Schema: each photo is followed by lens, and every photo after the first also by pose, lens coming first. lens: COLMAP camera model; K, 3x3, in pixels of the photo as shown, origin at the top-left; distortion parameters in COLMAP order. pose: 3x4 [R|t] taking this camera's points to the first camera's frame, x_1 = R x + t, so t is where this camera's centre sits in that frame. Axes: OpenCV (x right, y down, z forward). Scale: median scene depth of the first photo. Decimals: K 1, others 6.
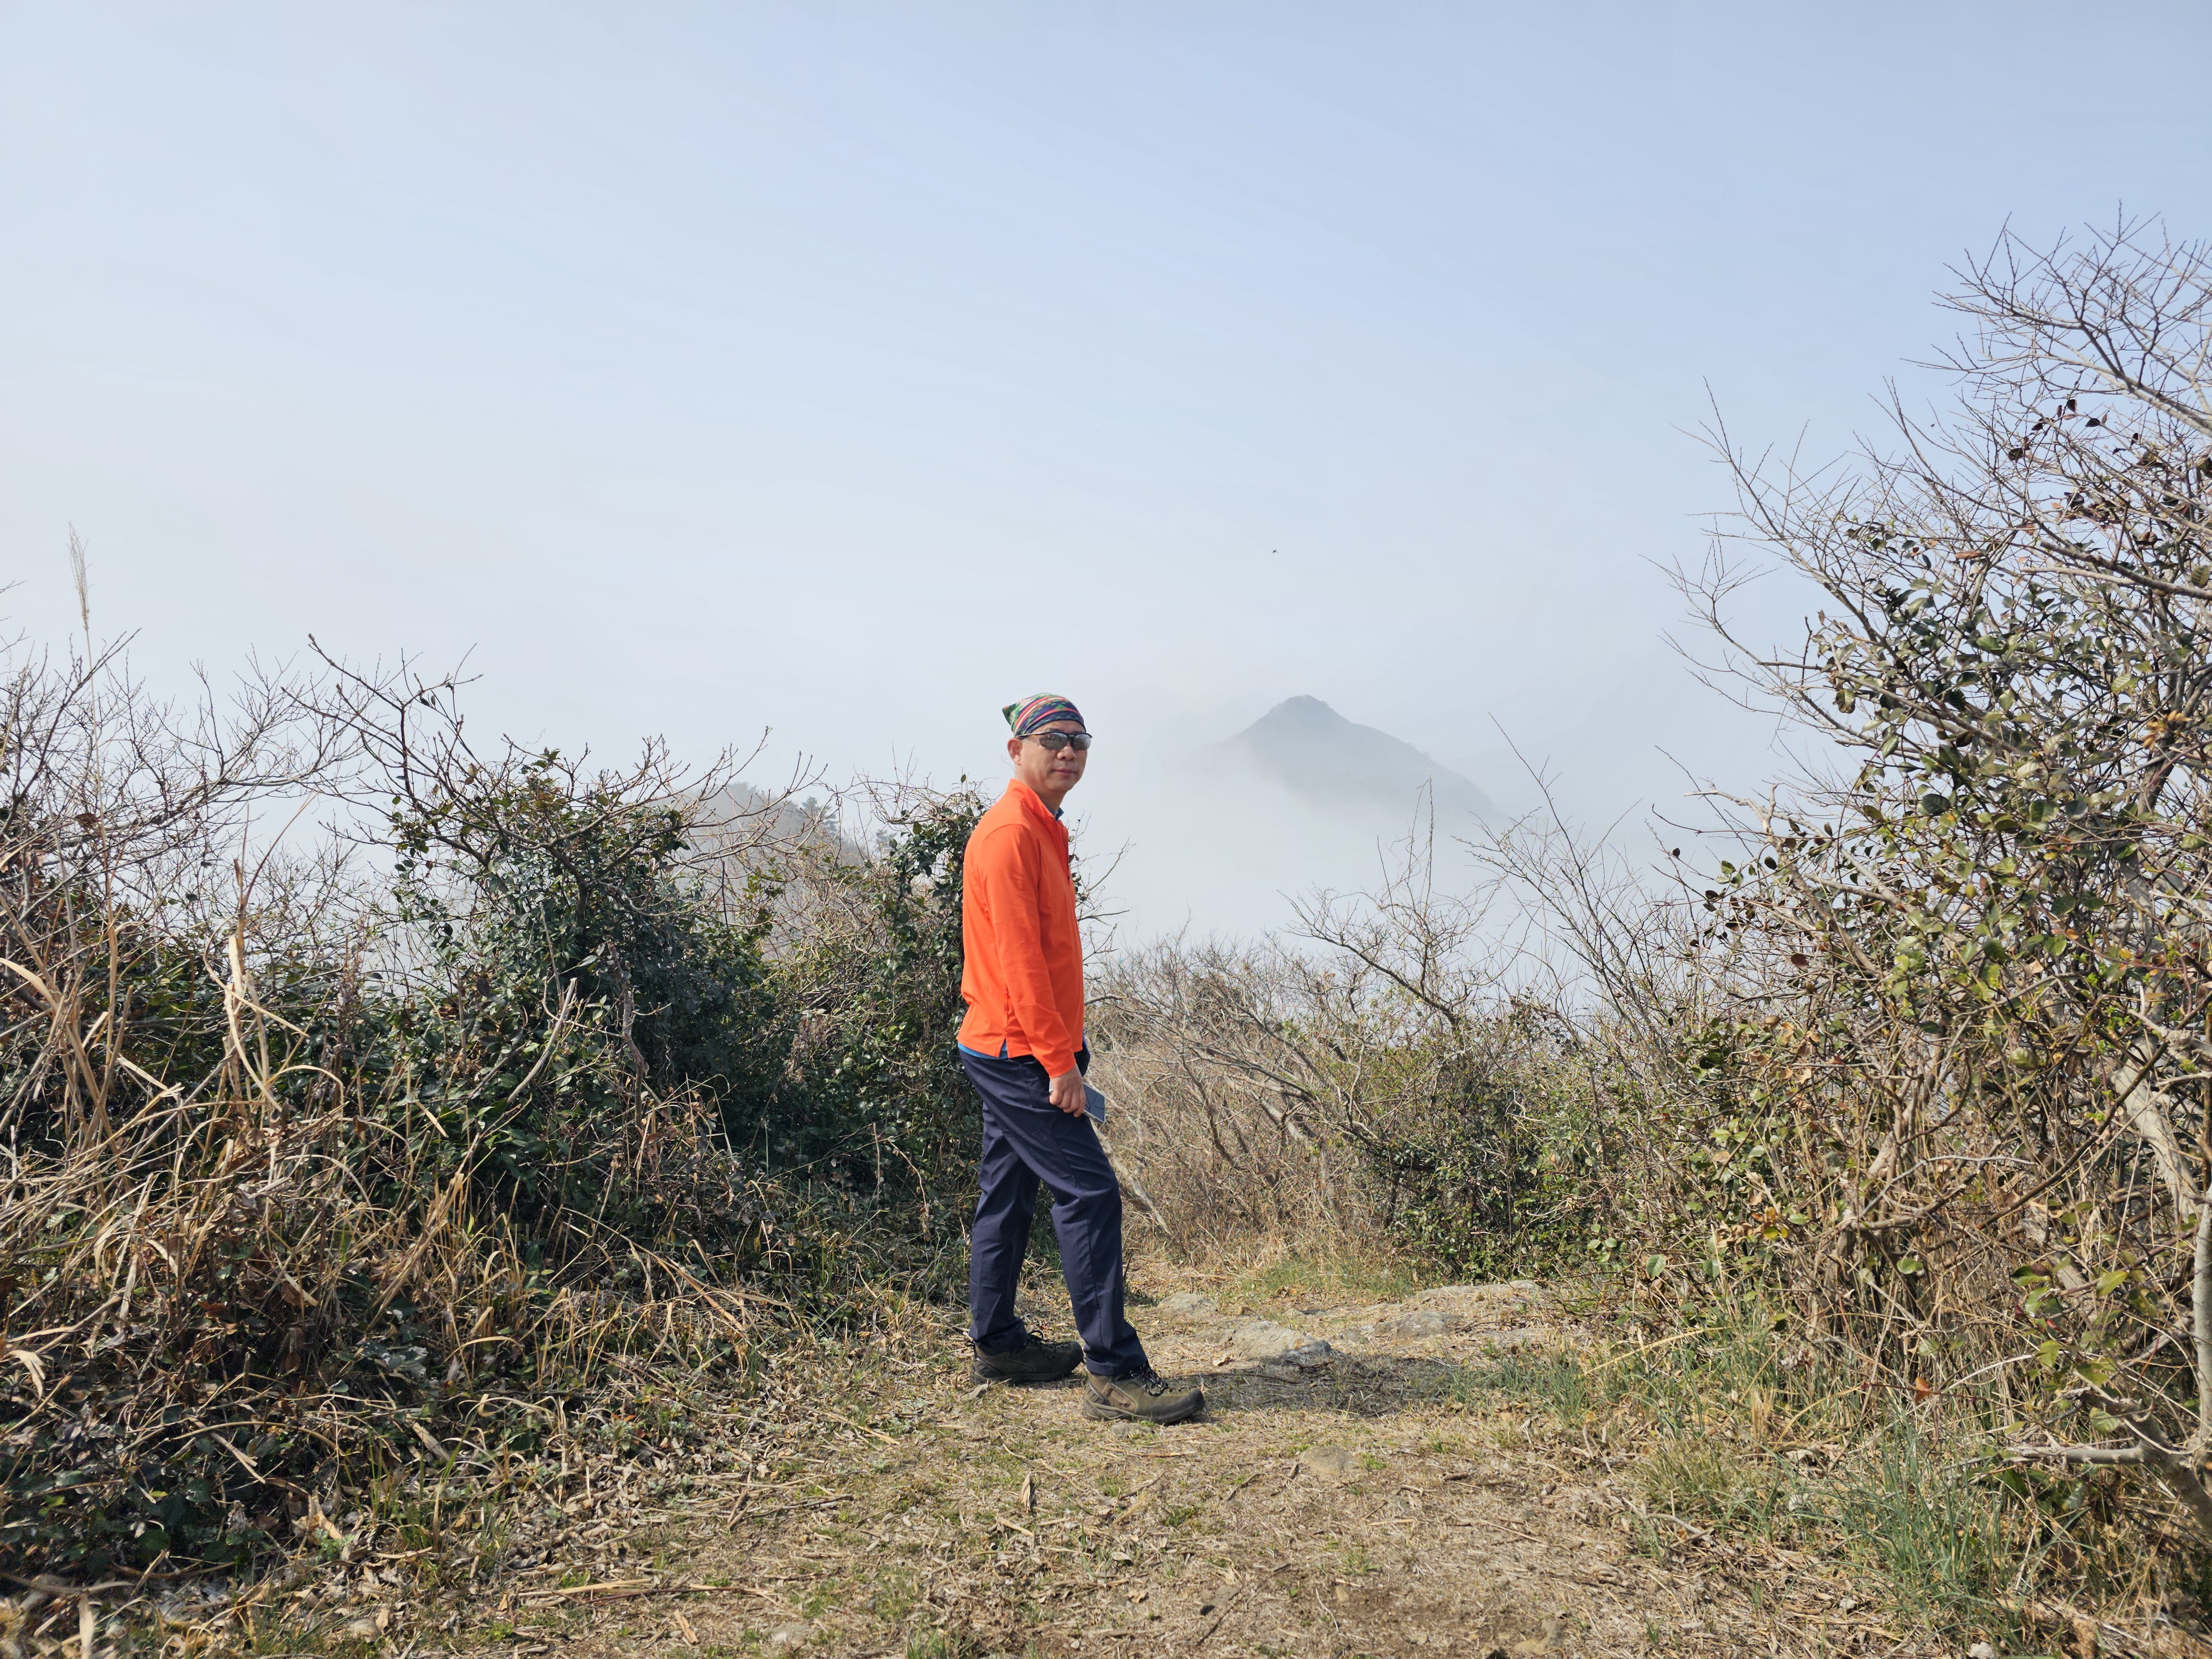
lens RADIAL K [[1491.3, 0, 1106.0], [0, 1491.3, 829.5], [0, 0, 1]] dist [0.090540, 0.000060]
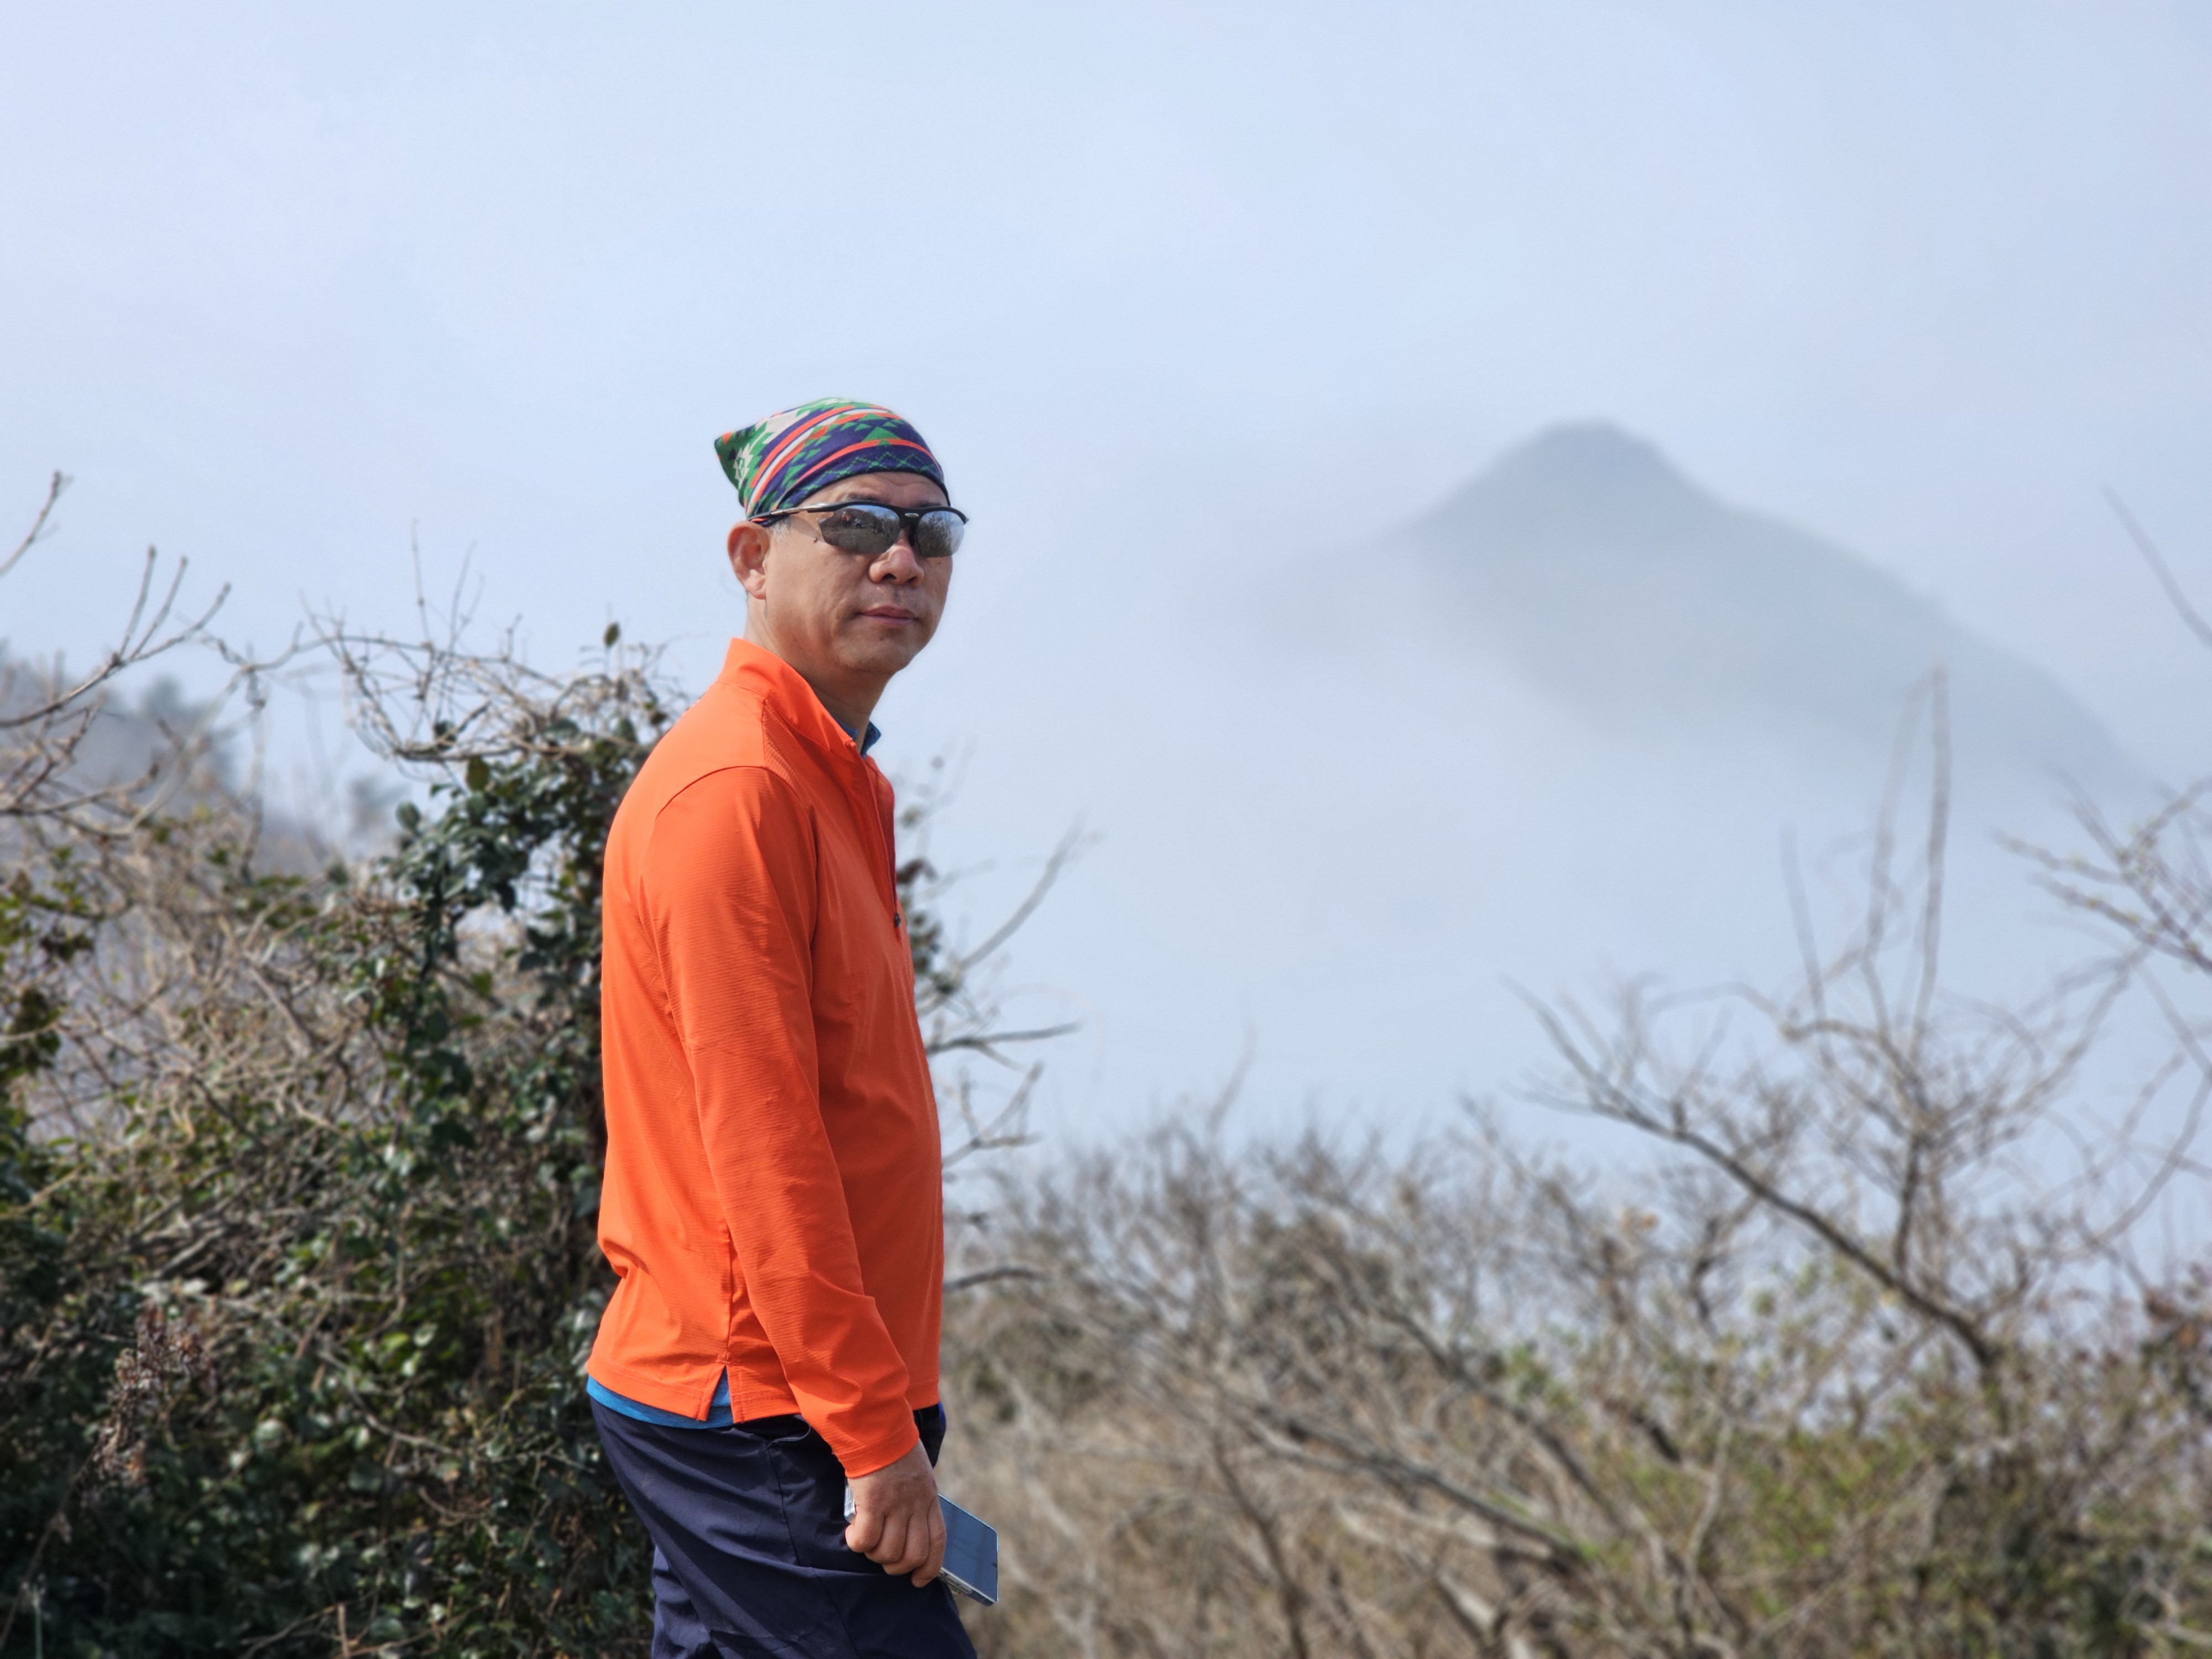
lens RADIAL K [[4449.9, 0, 1106.0], [0, 4449.9, 829.5], [0, 0, 1]] dist [-0.003235, 0.270253]
pose [[0.999428, 0.024599, 0.023223, -0.002865], [-0.024765, 0.999670, 0.006883, 0.001216], [-0.023046, -0.007454, 0.999707, -0.043861]]
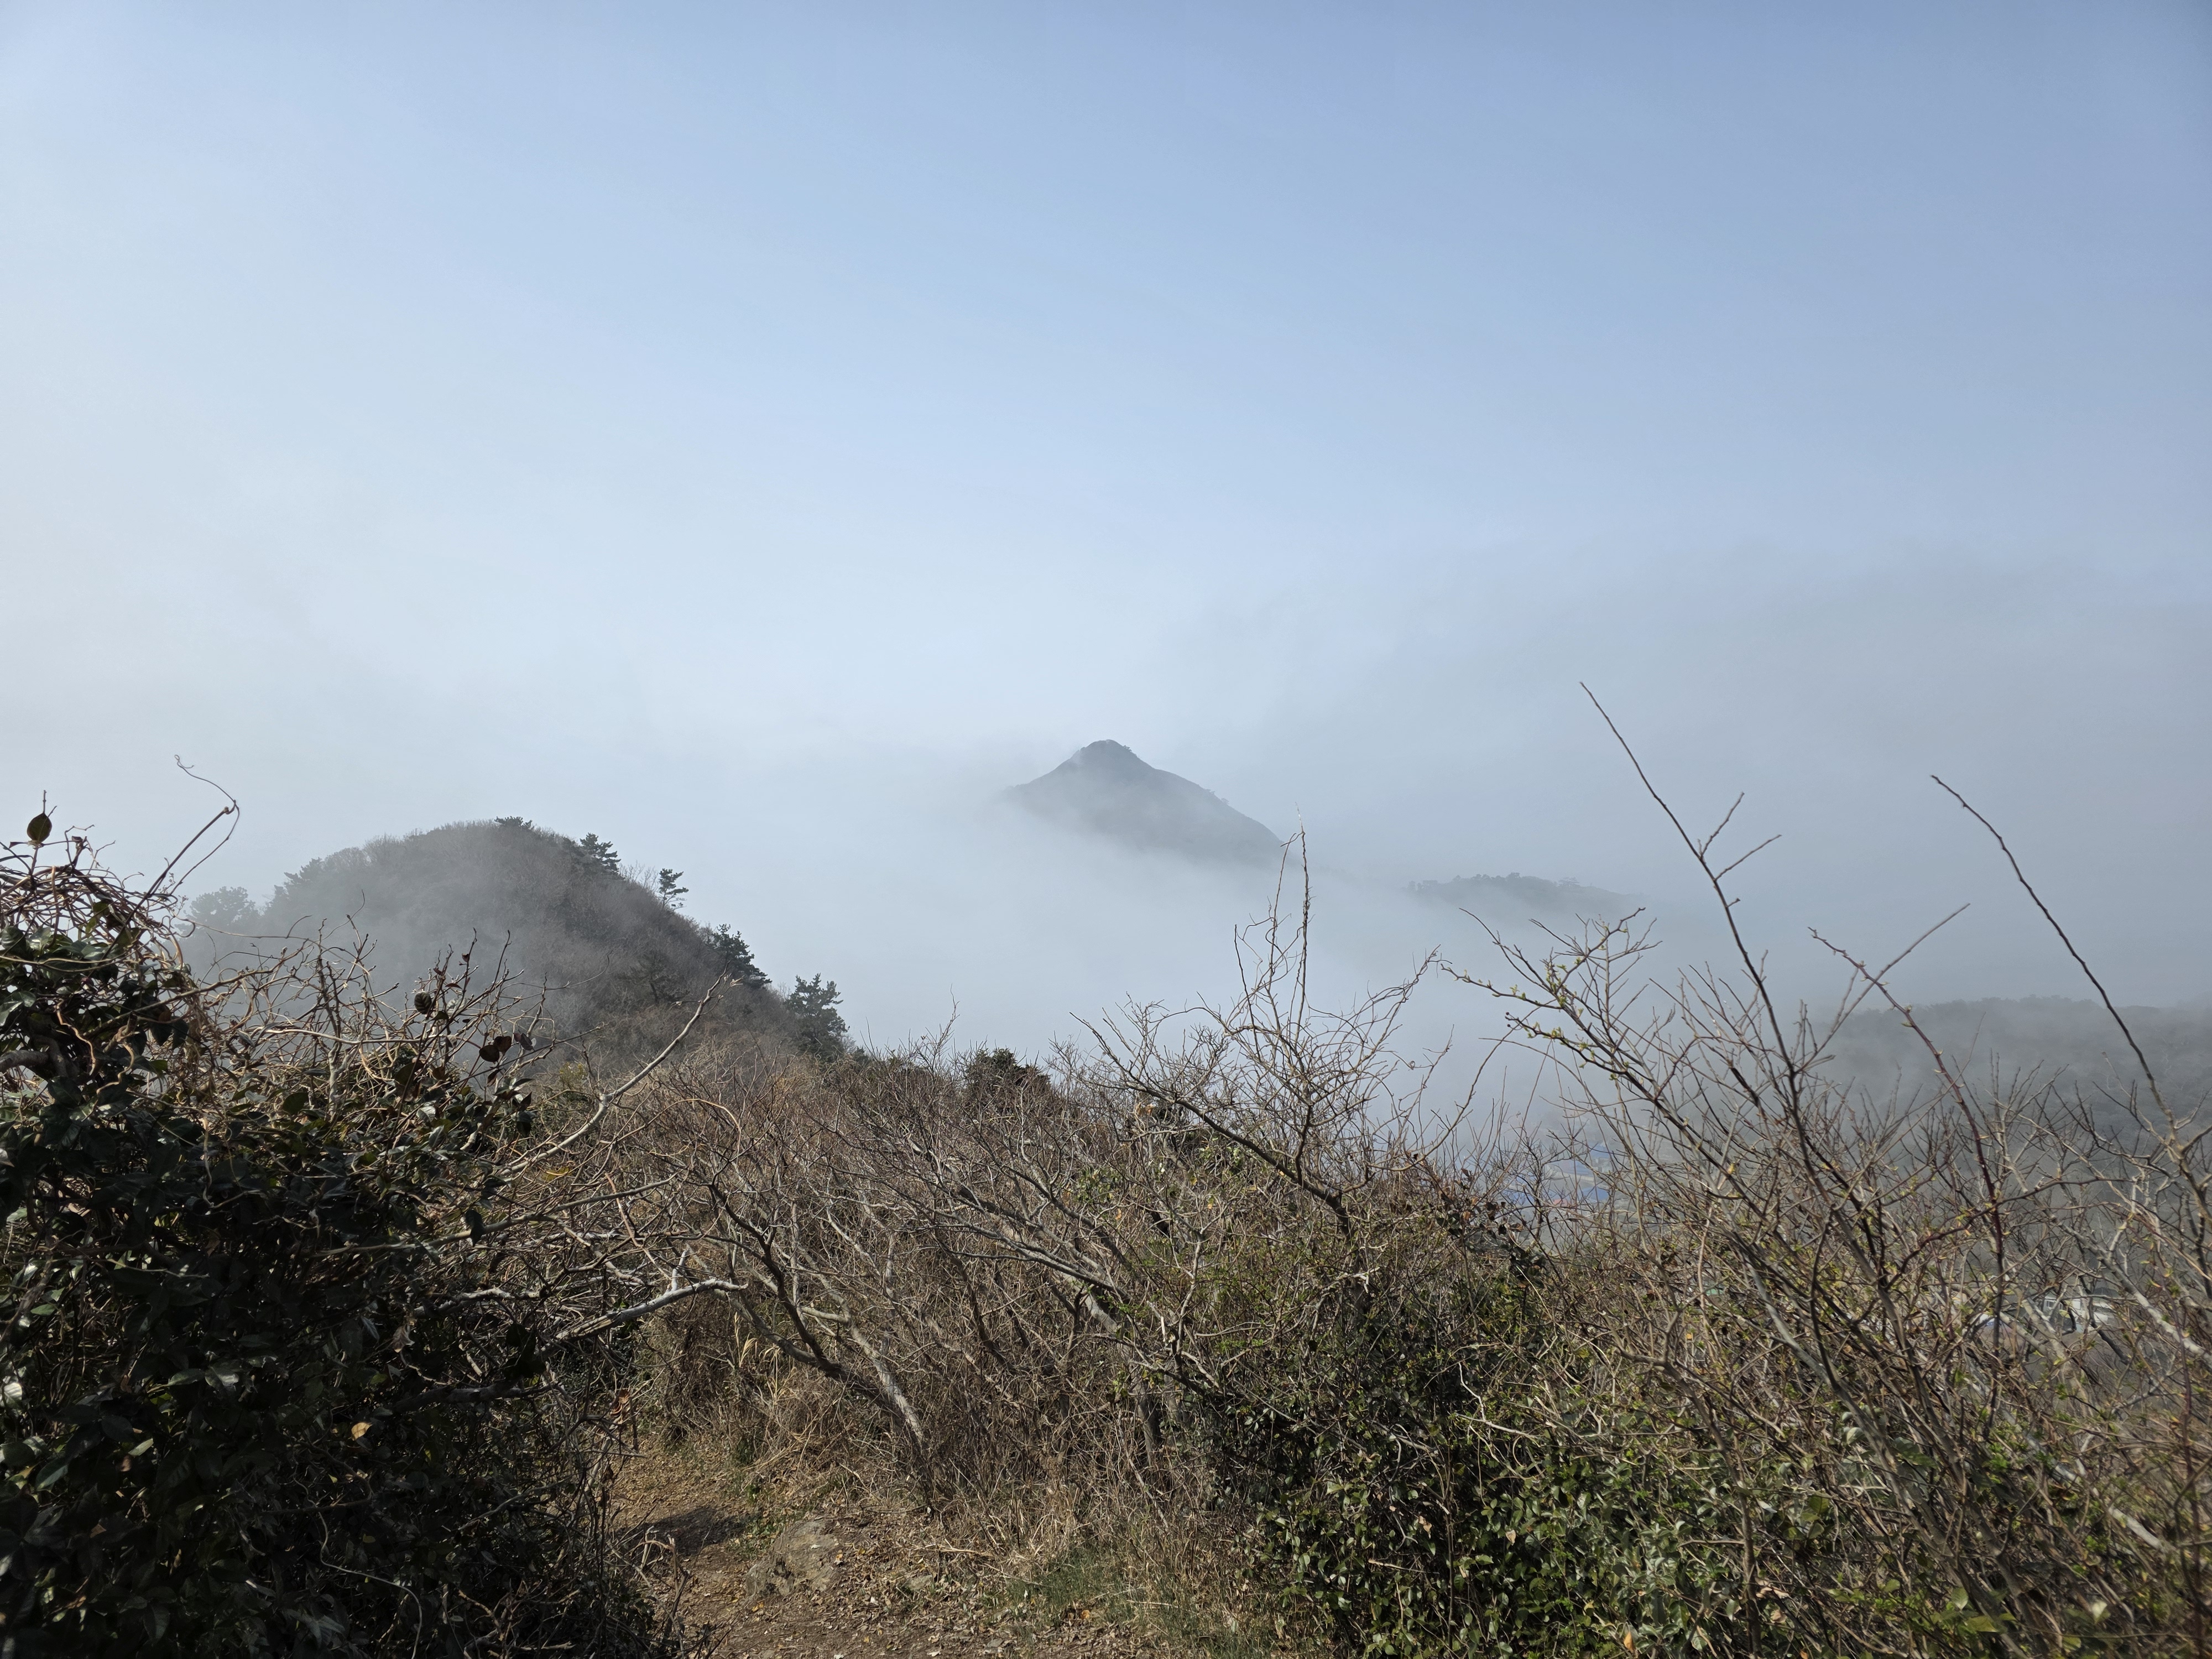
lens RADIAL K [[1472.3, 0, 1106.0], [0, 1472.3, 829.5], [0, 0, 1]] dist [0.000028, -0.000019]
pose [[0.991266, 0.015059, 0.131012, 0.047301], [-0.011409, 0.999527, -0.028563, -0.015967], [-0.131380, 0.026818, 0.990969, 0.384524]]
